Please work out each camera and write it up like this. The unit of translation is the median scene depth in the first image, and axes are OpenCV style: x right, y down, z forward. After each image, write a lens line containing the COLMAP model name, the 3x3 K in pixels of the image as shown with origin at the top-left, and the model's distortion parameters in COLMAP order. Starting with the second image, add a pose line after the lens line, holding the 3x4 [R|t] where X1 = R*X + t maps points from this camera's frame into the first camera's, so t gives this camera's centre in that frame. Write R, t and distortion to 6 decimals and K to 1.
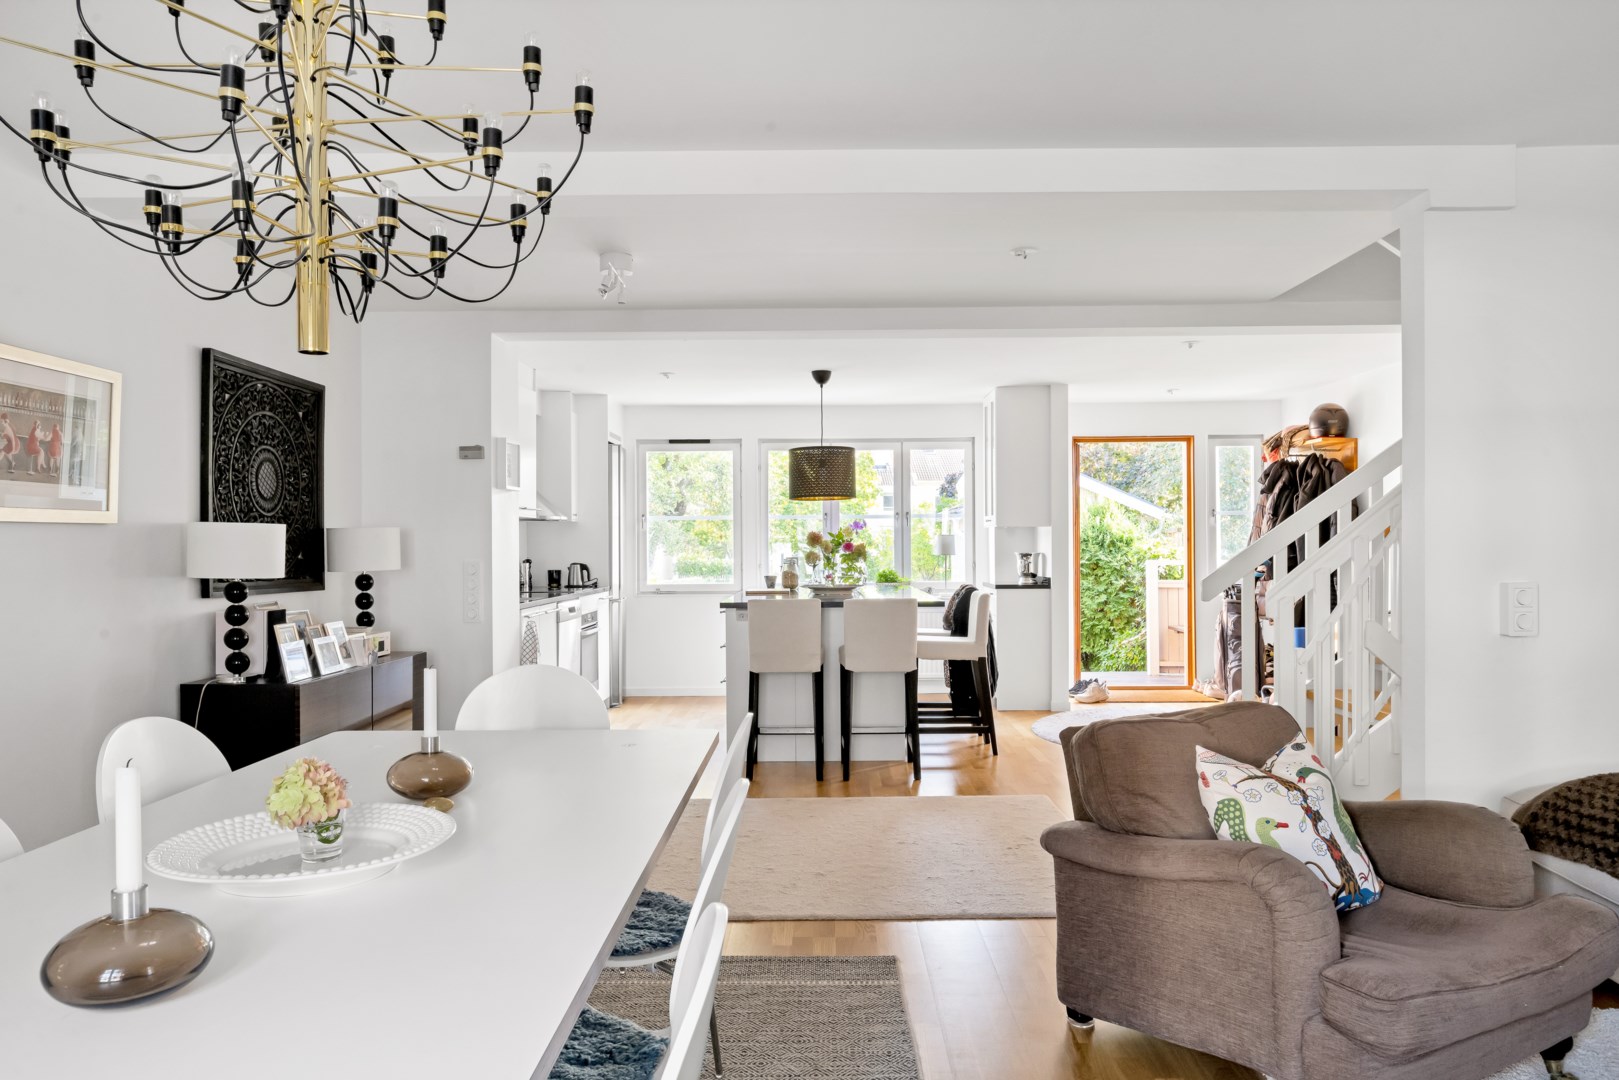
lens RADIAL K [[1063.7, 0, 813.1], [0, 1063.7, 540.2], [0, 0, 1]] dist [-0.008938, 0.005346]
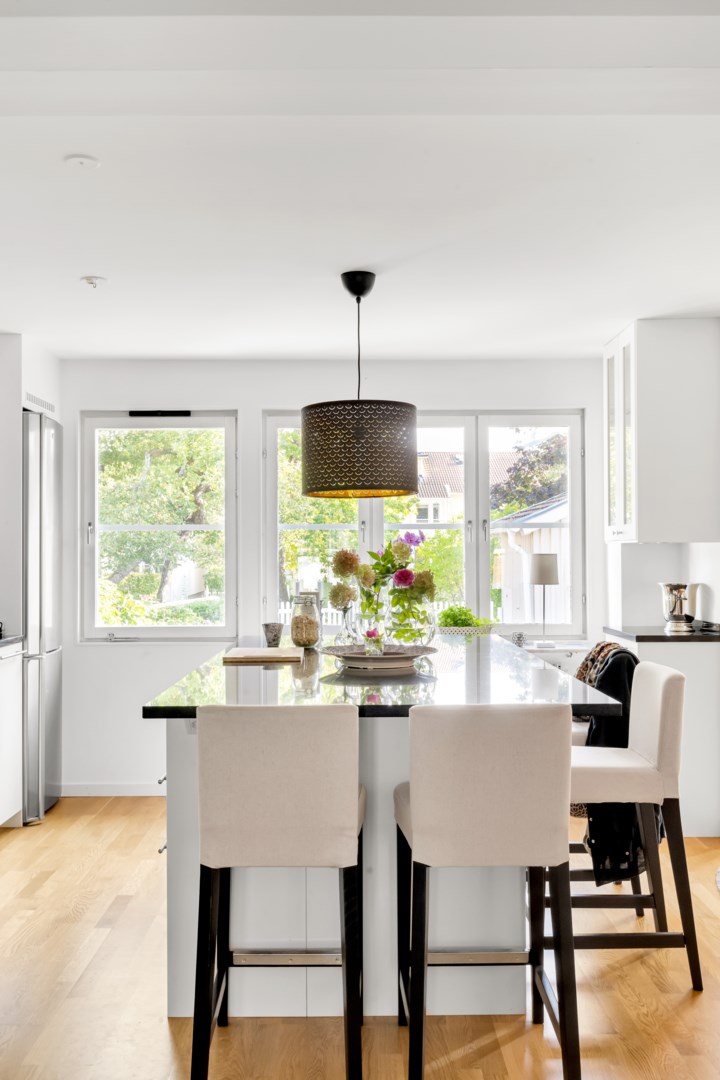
lens RADIAL K [[771.5, 0, 358.5], [0, 771.5, 541.7], [0, 0, 1]] dist [-0.005556, 0.003891]
pose [[0.999887, 0.002311, 0.014833, 0.001893], [-0.002219, 0.999978, -0.006195, -0.010330], [-0.014847, 0.006162, 0.999871, 0.565079]]
